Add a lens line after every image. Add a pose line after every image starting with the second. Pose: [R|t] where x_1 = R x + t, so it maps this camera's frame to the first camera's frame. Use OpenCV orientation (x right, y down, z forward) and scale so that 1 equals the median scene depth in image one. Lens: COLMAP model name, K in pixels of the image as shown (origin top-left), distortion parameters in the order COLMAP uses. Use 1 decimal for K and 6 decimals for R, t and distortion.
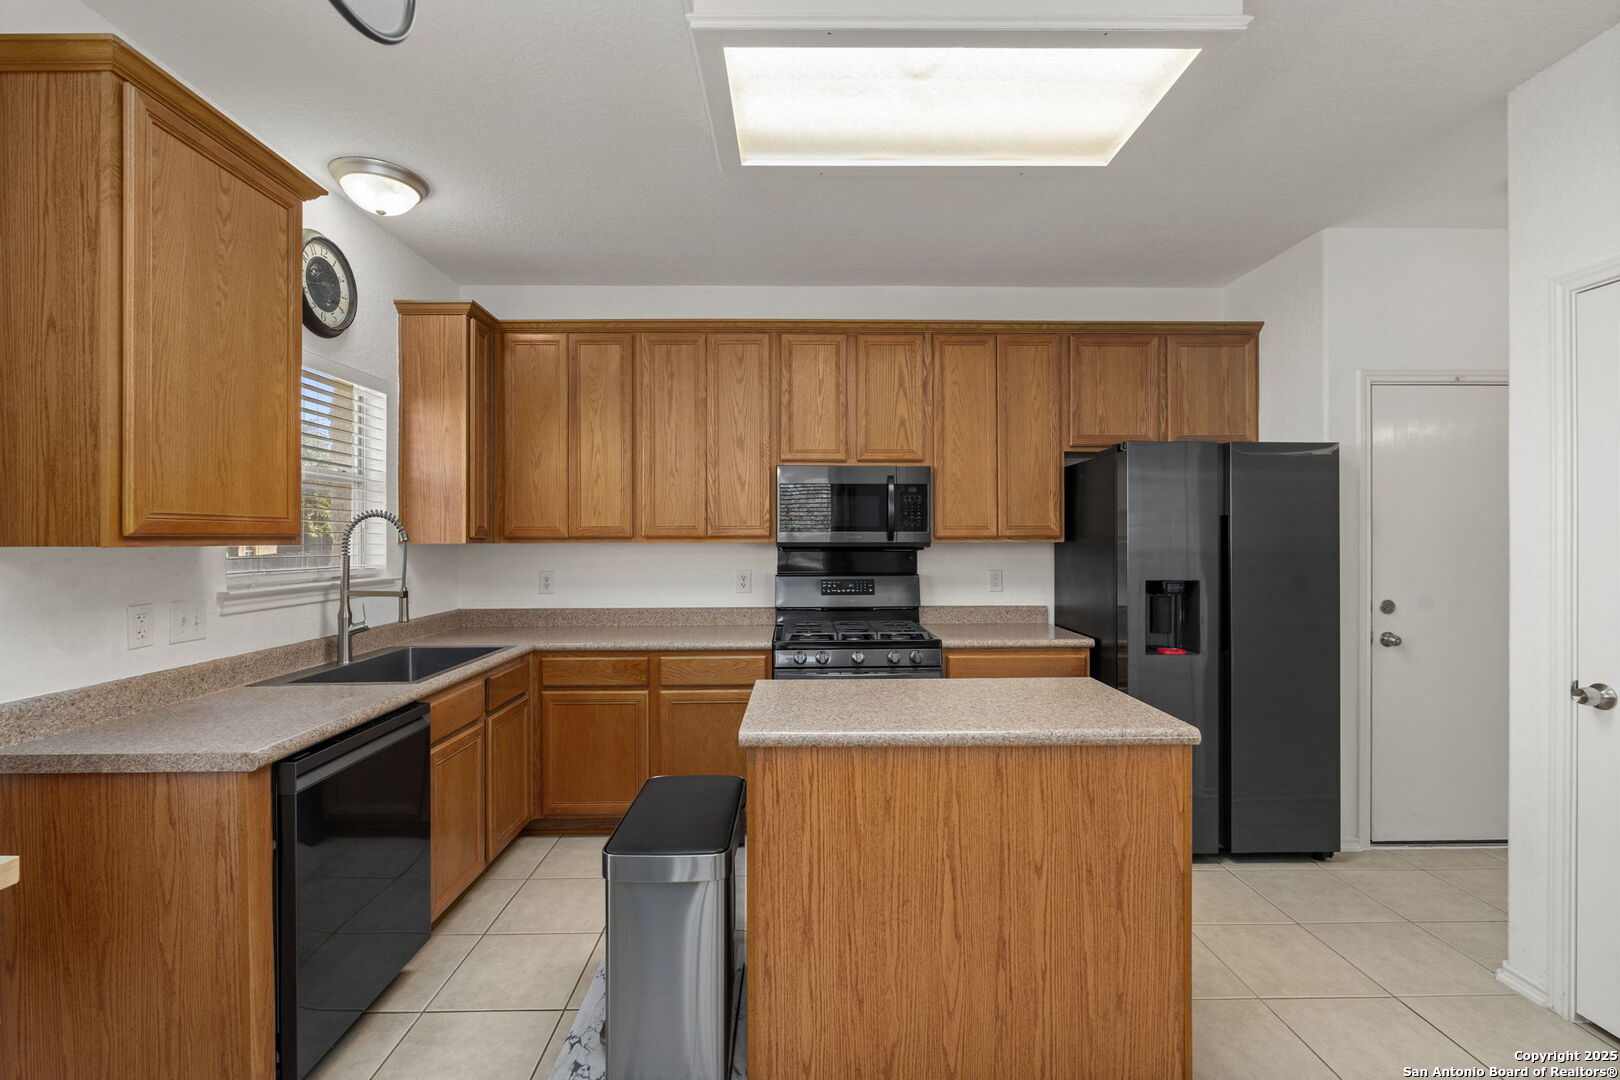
lens RADIAL K [[714.5, 0, 810.0], [0, 714.5, 540.0], [0, 0, 1]] dist [-0.002985, -0.000345]
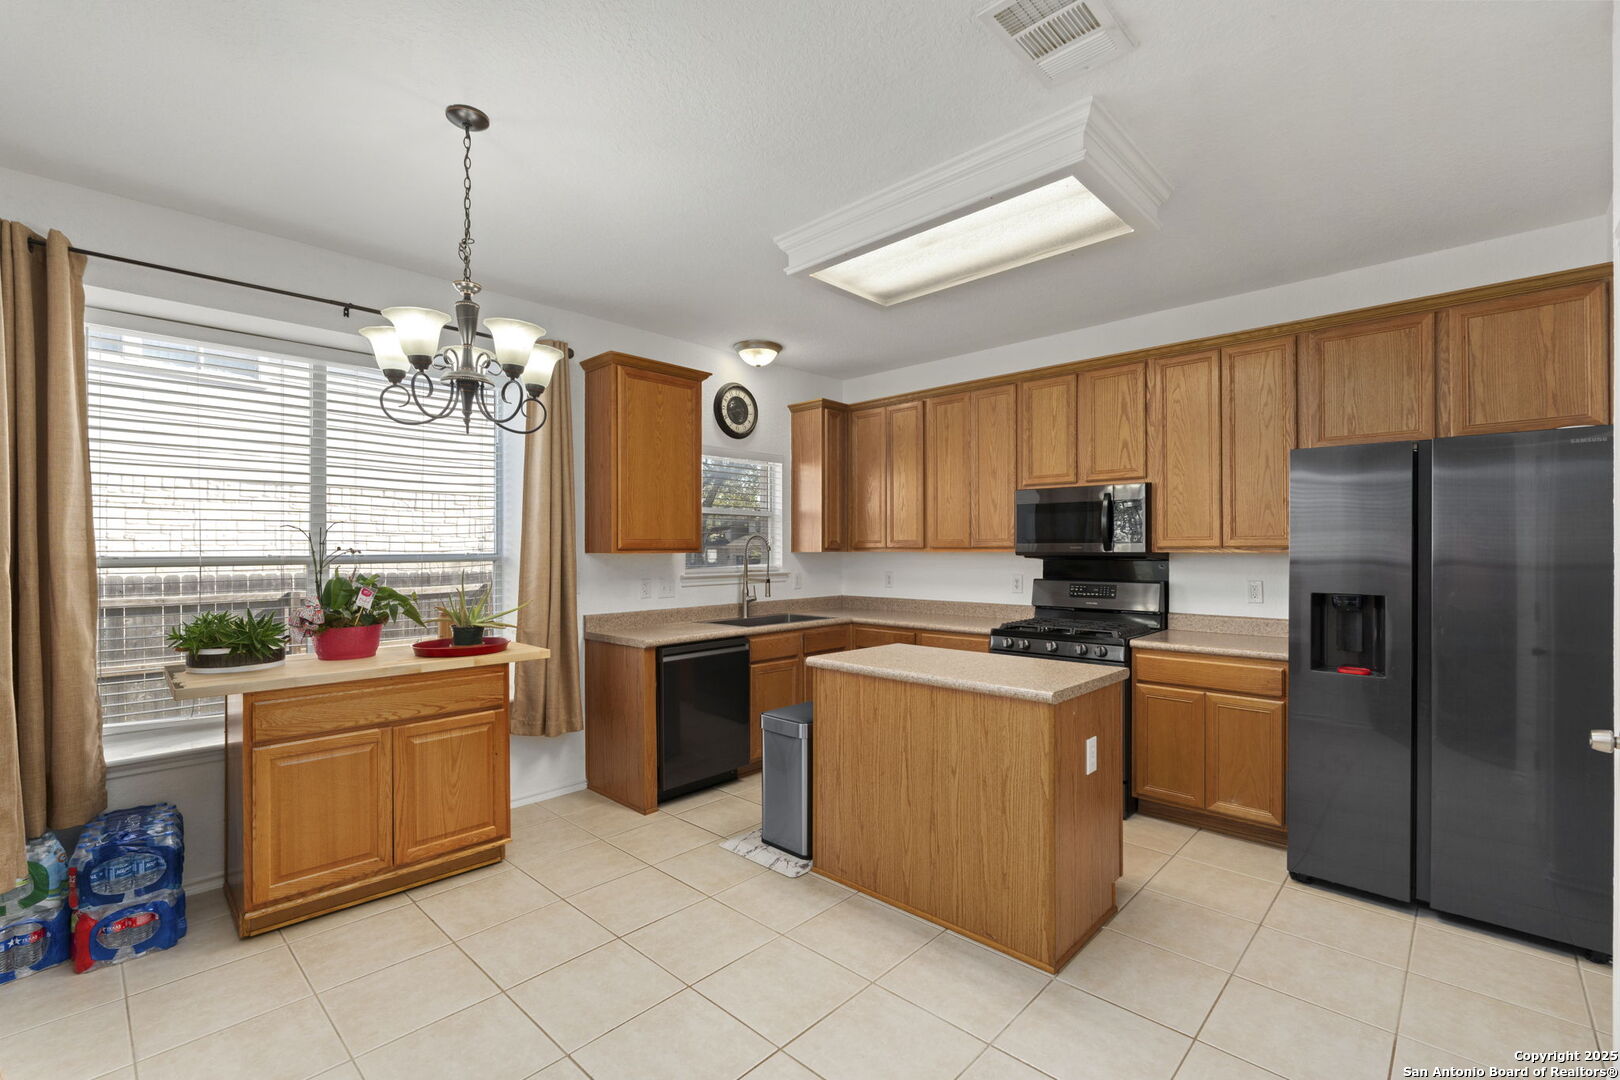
lens RADIAL K [[710.7, 0, 809.4], [0, 710.7, 546.7], [0, 0, 1]] dist [-0.003885, -0.000179]
pose [[0.713864, -0.002182, -0.700281, 0.695382], [0.000608, 0.999997, -0.002495, -0.003639], [0.700284, 0.001355, 0.713863, -0.165956]]
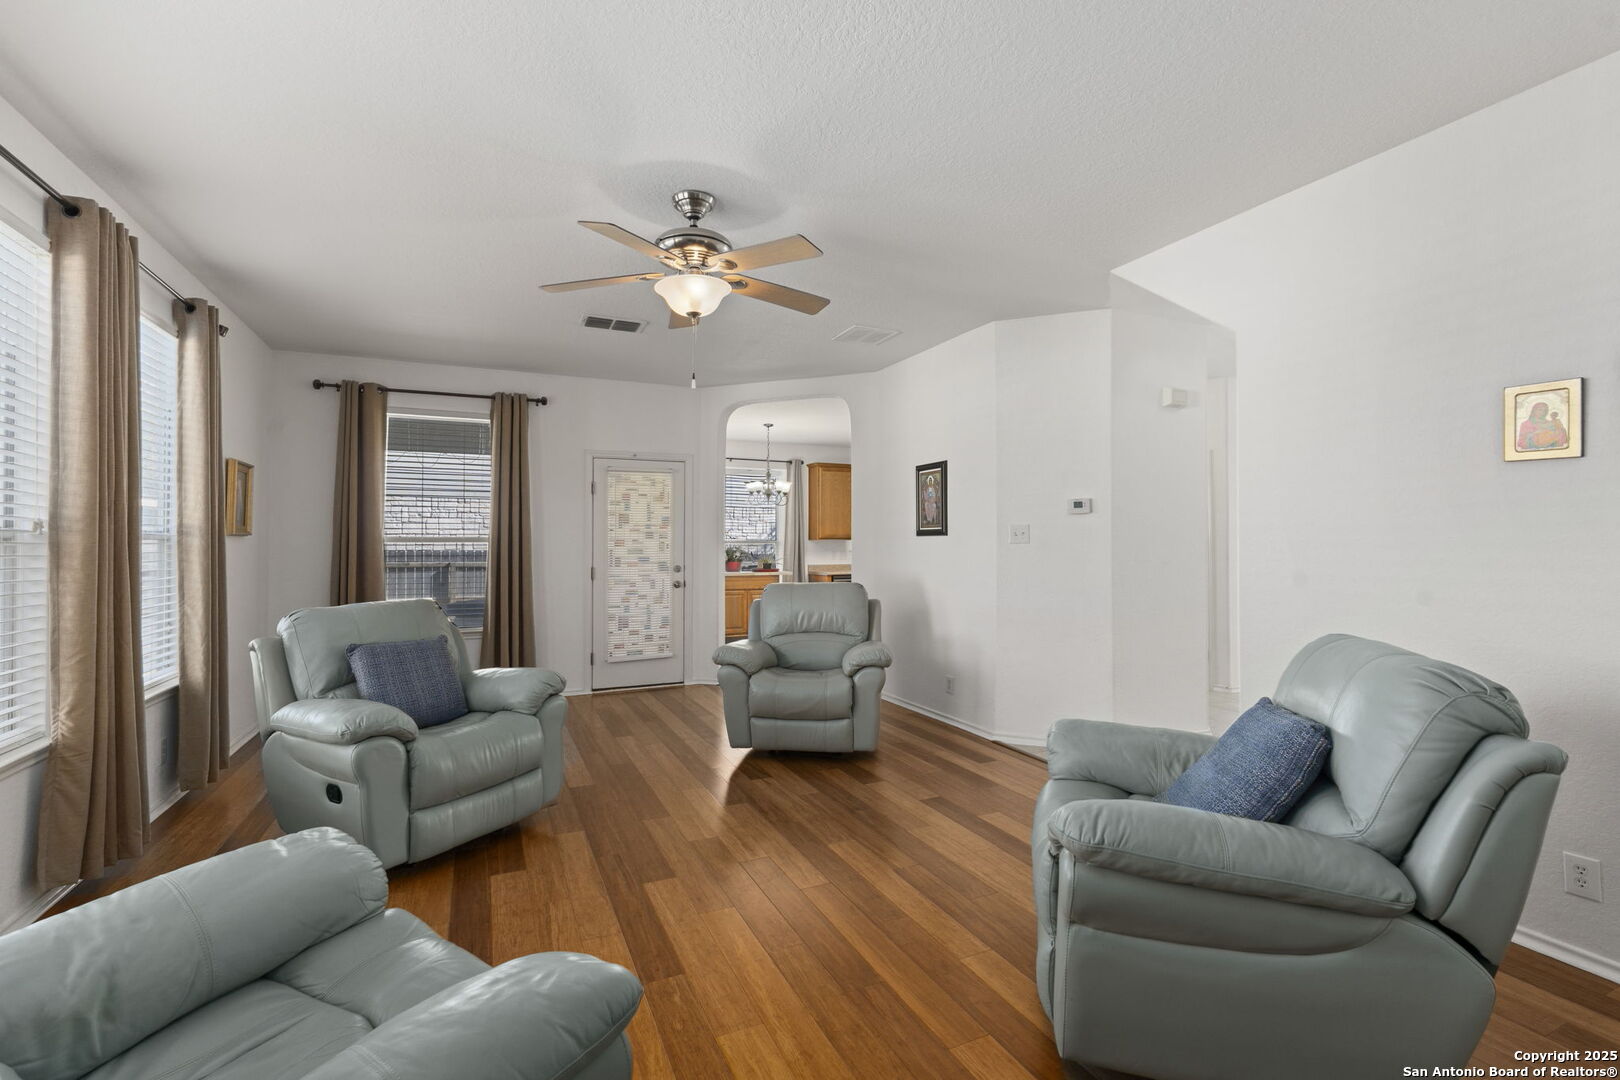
lens RADIAL K [[710.7, 0, 809.4], [0, 710.7, 546.7], [0, 0, 1]] dist [-0.003885, -0.000179]
pose [[0.407440, 0.002295, -0.913229, 2.728802], [-0.001061, 0.999997, 0.002040, 0.032529], [0.913231, 0.000138, 0.407441, -0.950780]]
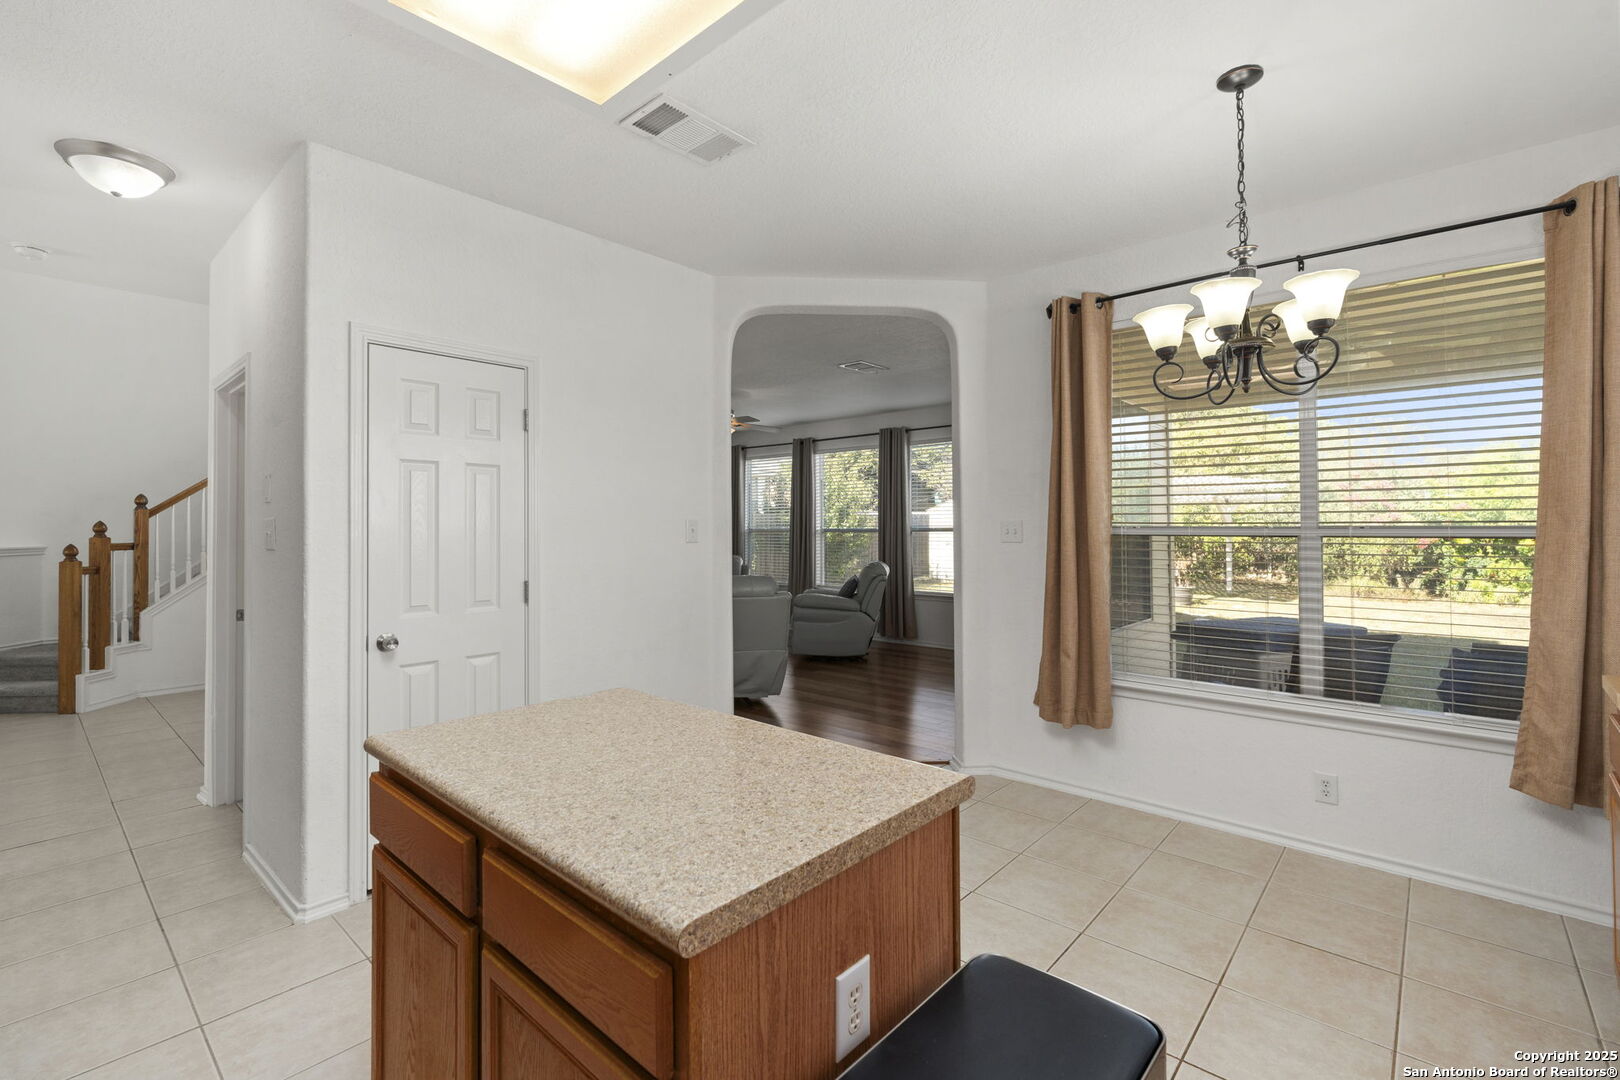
lens RADIAL K [[717.5, 0, 807.7], [0, 717.5, 517.0], [0, 0, 1]] dist [-0.000469, 0.000053]
pose [[-0.733865, 0.013678, 0.679158, -0.302513], [0.004054, 0.999868, -0.015757, 0.004361], [-0.679283, -0.008810, -0.733823, 1.013235]]
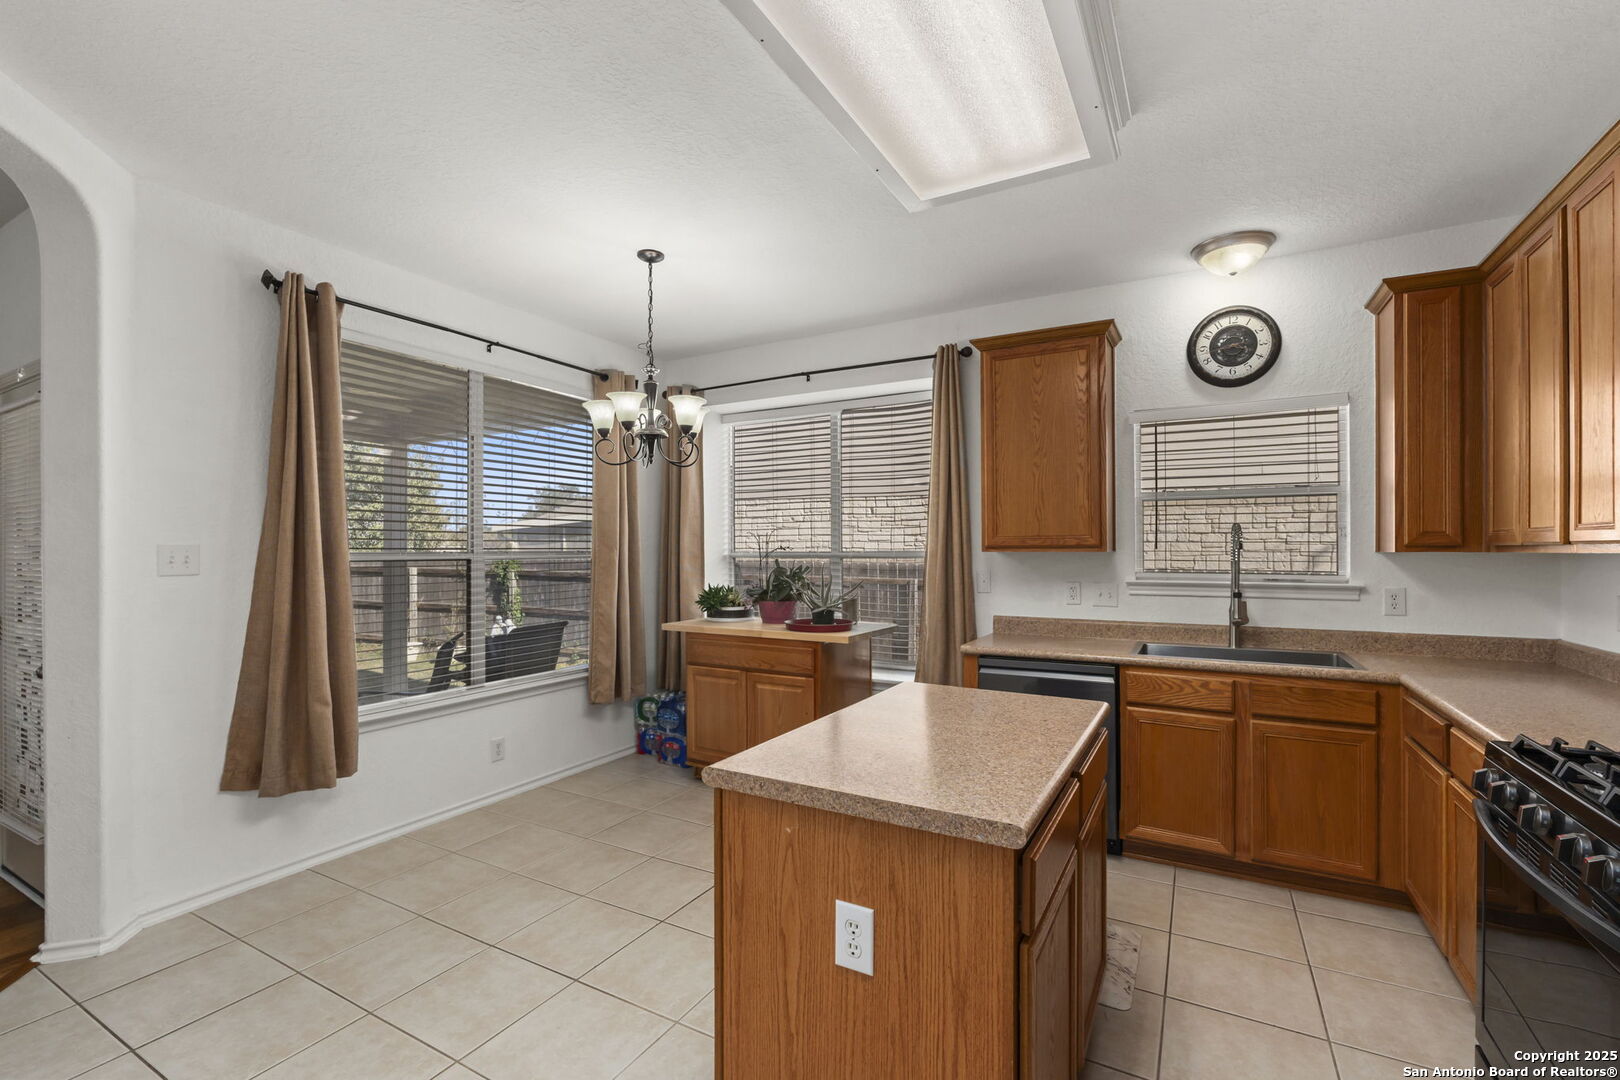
lens RADIAL K [[710.7, 0, 809.4], [0, 710.7, 546.7], [0, 0, 1]] dist [-0.003885, -0.000179]
pose [[-0.505900, 0.000509, -0.862592, 0.745825], [0.002308, 0.999997, -0.000763, -0.003607], [0.862589, -0.002377, -0.505900, 0.944458]]
